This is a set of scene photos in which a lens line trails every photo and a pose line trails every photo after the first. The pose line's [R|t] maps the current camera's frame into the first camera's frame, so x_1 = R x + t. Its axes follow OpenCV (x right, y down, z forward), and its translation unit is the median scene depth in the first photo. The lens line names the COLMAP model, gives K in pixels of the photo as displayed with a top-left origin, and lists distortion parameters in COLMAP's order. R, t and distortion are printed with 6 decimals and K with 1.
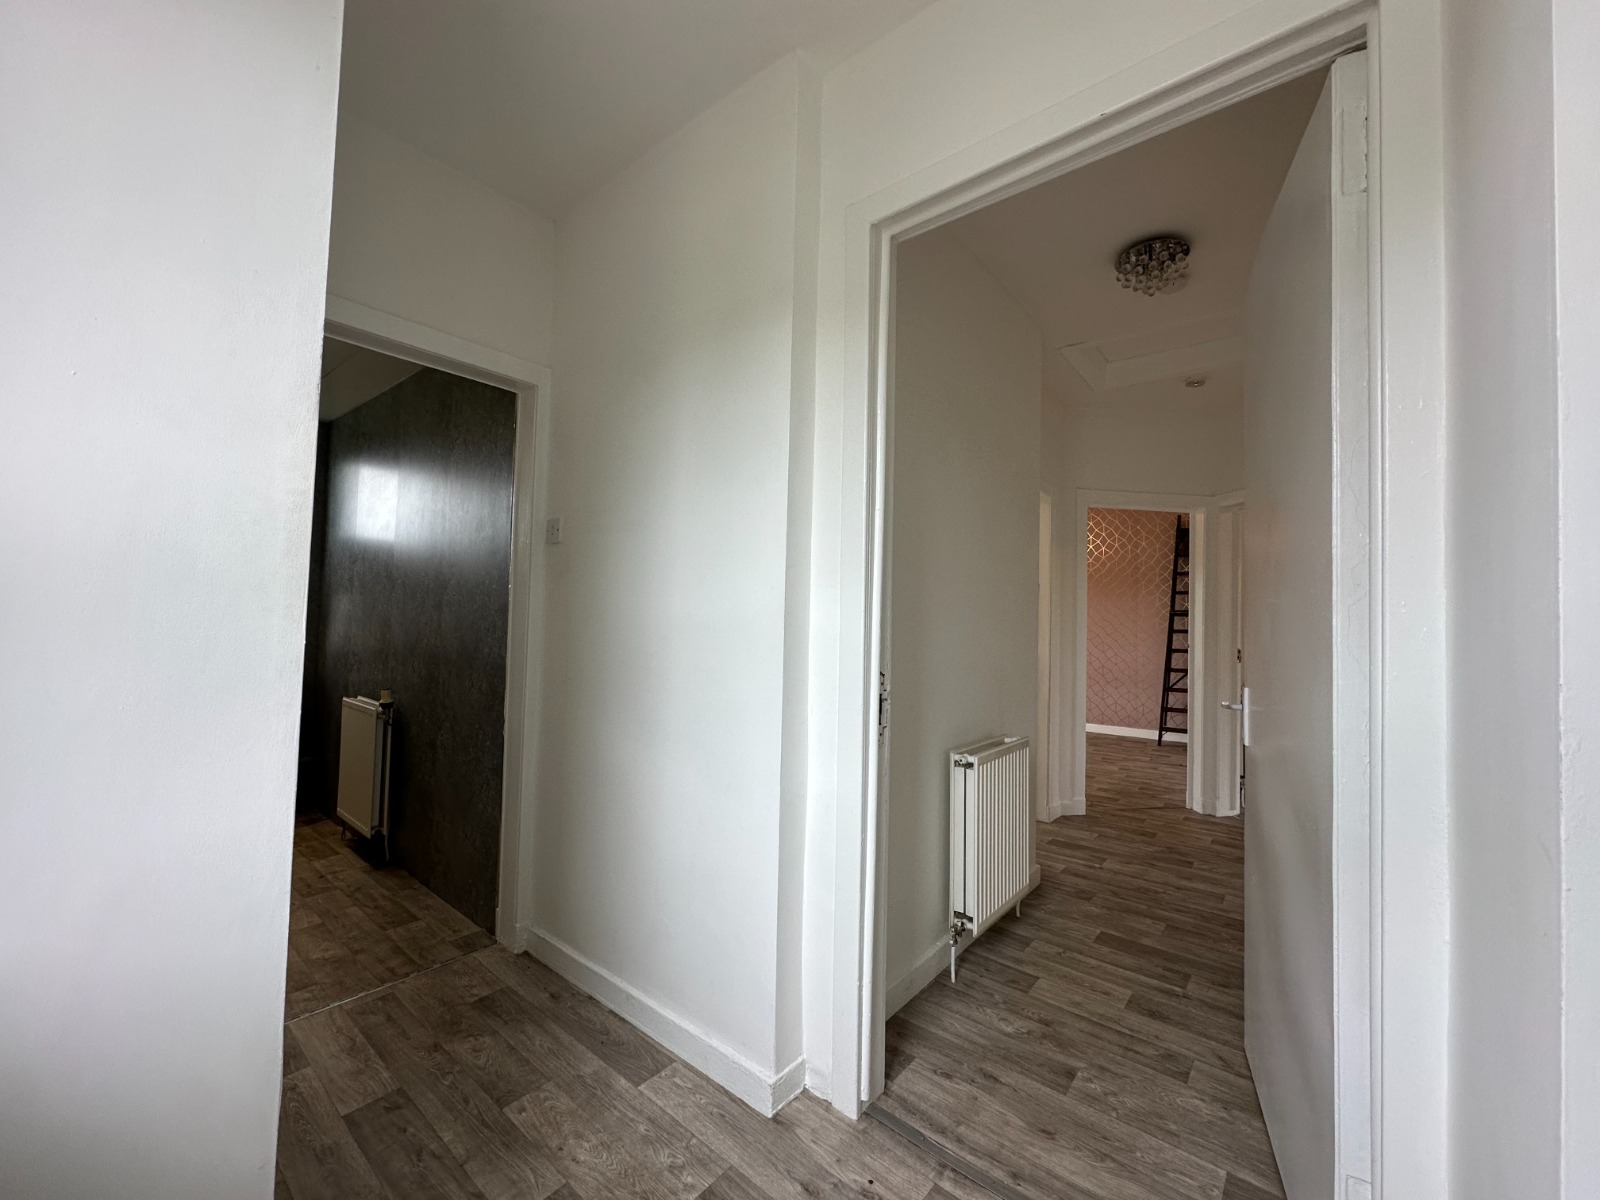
lens RADIAL K [[634.8, 0, 800.0], [0, 634.8, 600.0], [0, 0, 1]] dist [-0.006058, -0.000281]
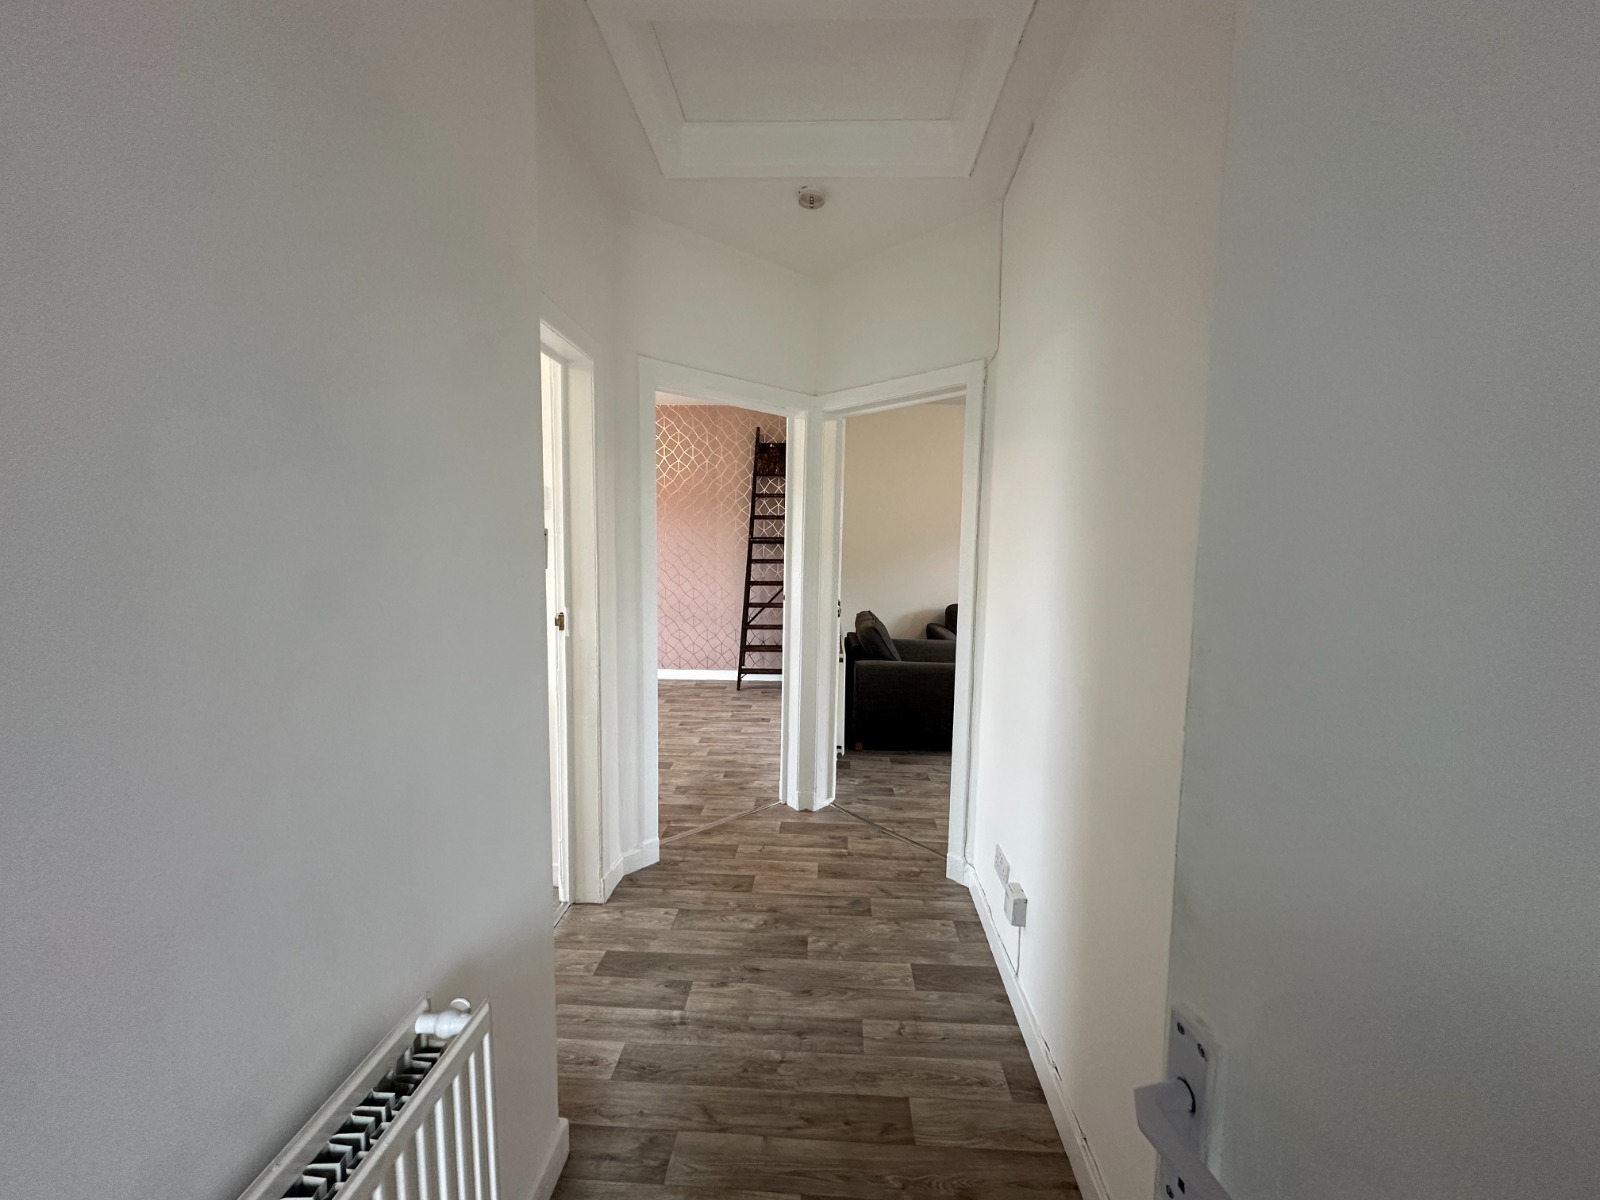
lens RADIAL K [[634.8, 0, 800.0], [0, 634.8, 600.0], [0, 0, 1]] dist [-0.006058, -0.000281]
pose [[0.805687, -0.069316, 0.588271, 0.164877], [-0.014648, 0.990494, 0.136771, -0.026633], [-0.592160, -0.118812, 0.797013, 0.346225]]
